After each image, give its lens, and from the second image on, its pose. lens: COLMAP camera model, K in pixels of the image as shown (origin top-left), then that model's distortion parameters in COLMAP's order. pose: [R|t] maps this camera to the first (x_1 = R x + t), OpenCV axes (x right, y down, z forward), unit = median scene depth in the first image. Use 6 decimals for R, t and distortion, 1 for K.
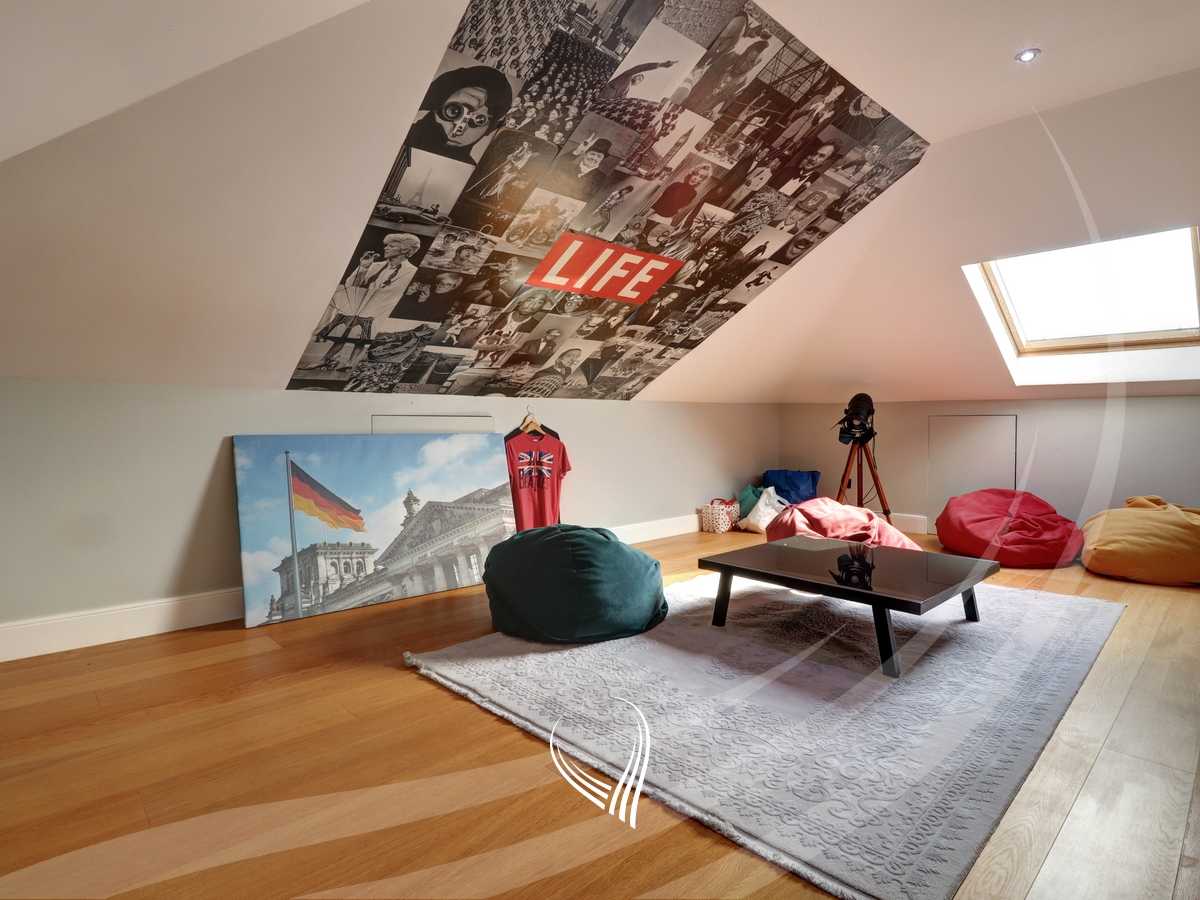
lens RADIAL K [[632.8, 0, 609.0], [0, 632.8, 446.3], [0, 0, 1]] dist [-0.003972, -0.001661]
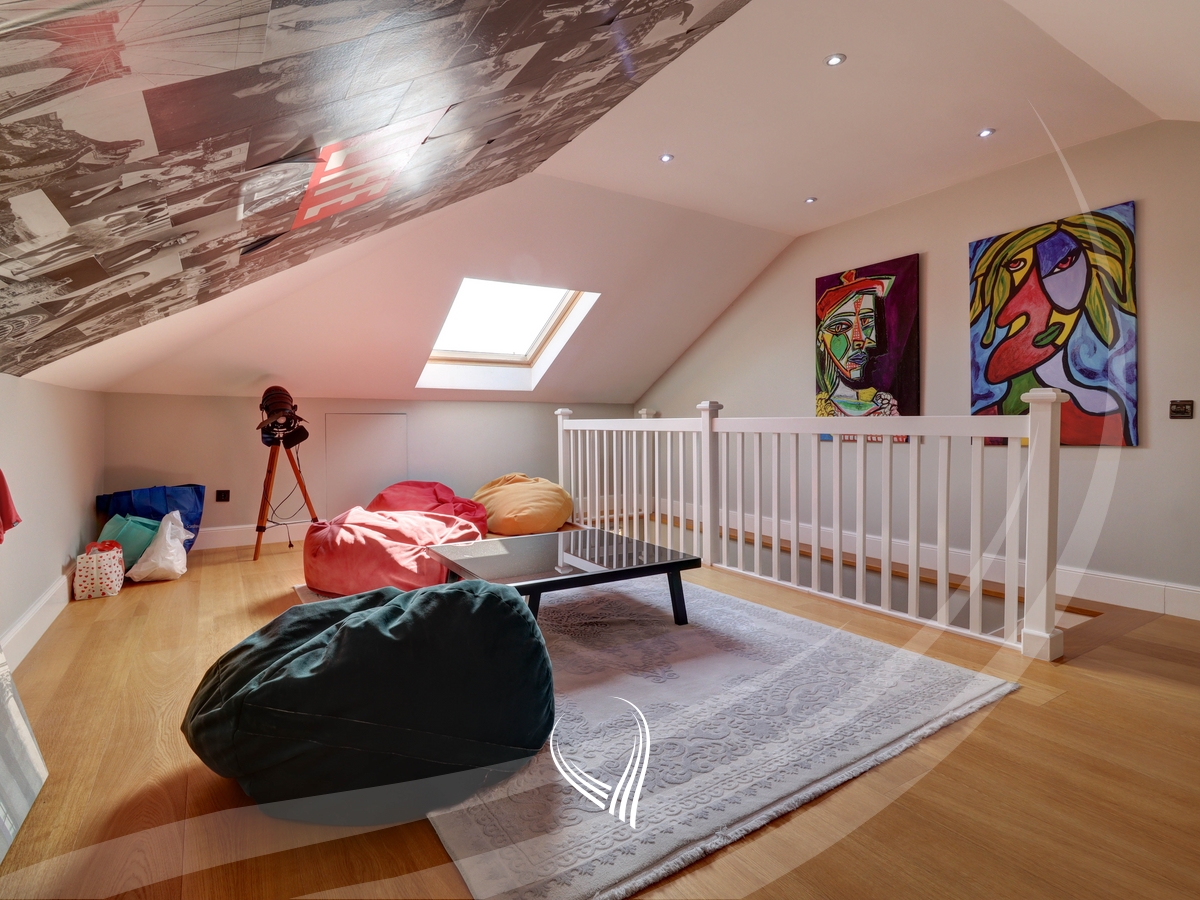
lens RADIAL K [[632.8, 0, 609.0], [0, 632.8, 446.3], [0, 0, 1]] dist [-0.003972, -0.001661]
pose [[0.188802, -0.037444, 0.981301, -0.741242], [0.037488, 0.998819, 0.030900, -0.025914], [-0.981299, 0.030953, 0.189982, 0.846625]]
